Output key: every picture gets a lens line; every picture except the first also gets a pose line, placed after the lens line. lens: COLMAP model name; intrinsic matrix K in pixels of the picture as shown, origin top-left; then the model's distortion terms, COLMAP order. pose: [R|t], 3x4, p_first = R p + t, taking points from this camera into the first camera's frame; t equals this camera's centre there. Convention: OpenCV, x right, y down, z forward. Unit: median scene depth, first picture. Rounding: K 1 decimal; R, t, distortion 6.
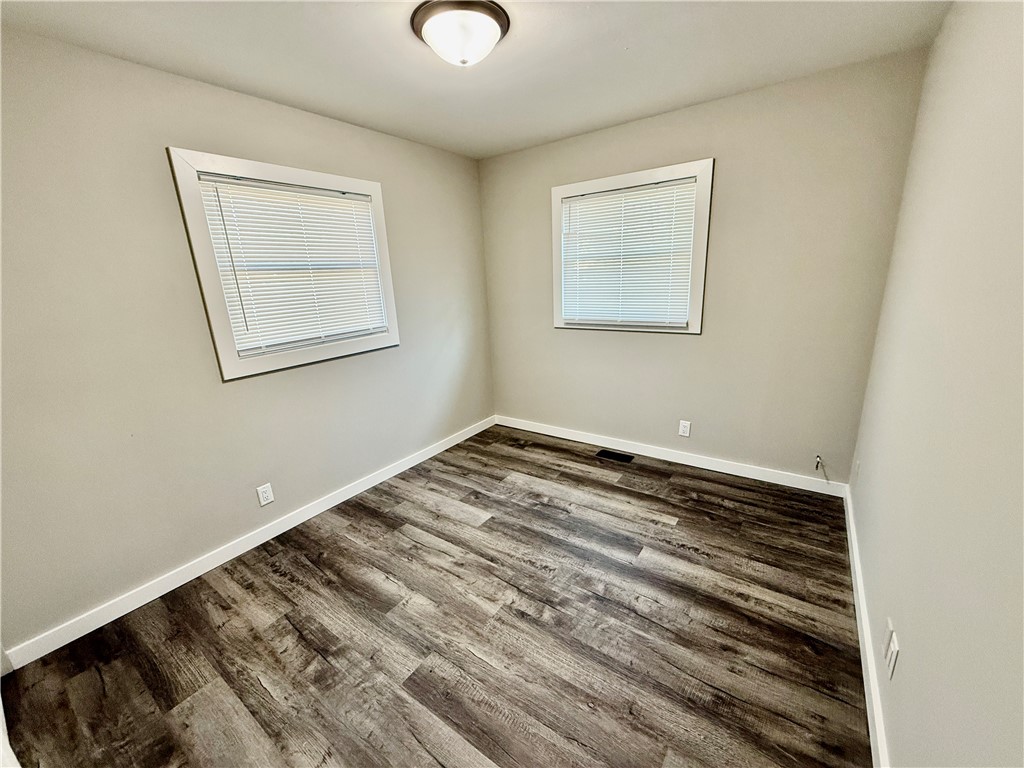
lens RADIAL K [[407.0, 0, 512.0], [0, 407.0, 384.0], [0, 0, 1]] dist [-0.002726, -0.000213]
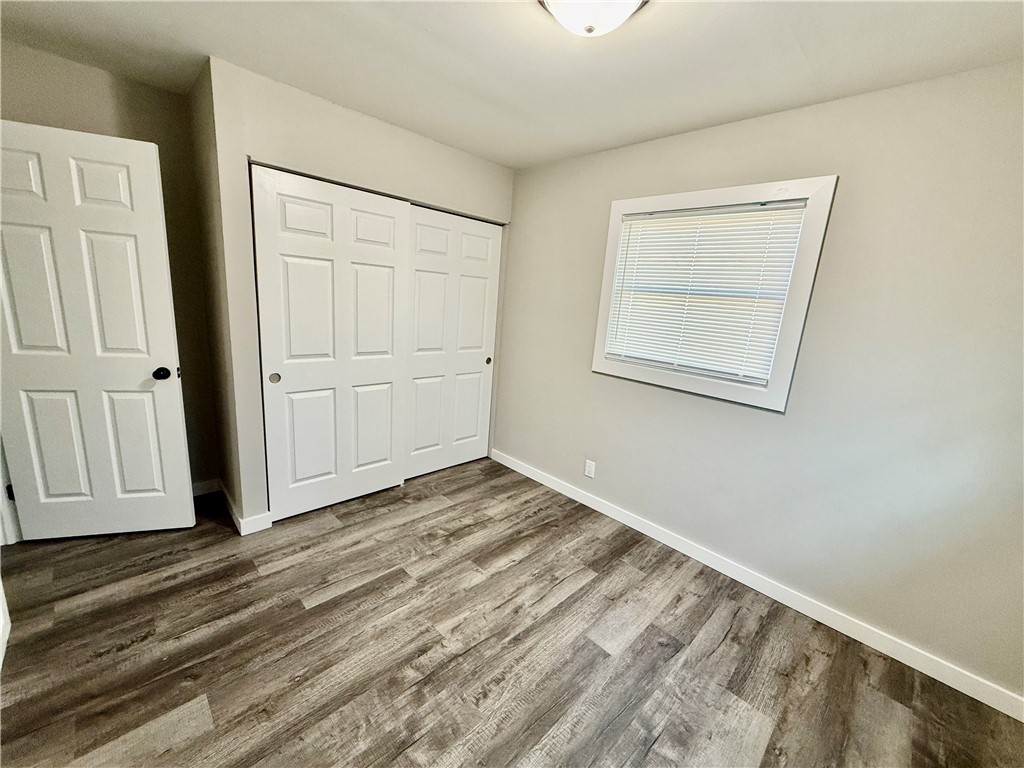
lens RADIAL K [[407.0, 0, 512.0], [0, 407.0, 384.0], [0, 0, 1]] dist [-0.002726, -0.000213]
pose [[-0.170199, 0.245162, -0.954426, 0.643284], [-0.325605, 0.900164, 0.289287, -0.280900], [0.930061, 0.360002, -0.073381, 0.915208]]
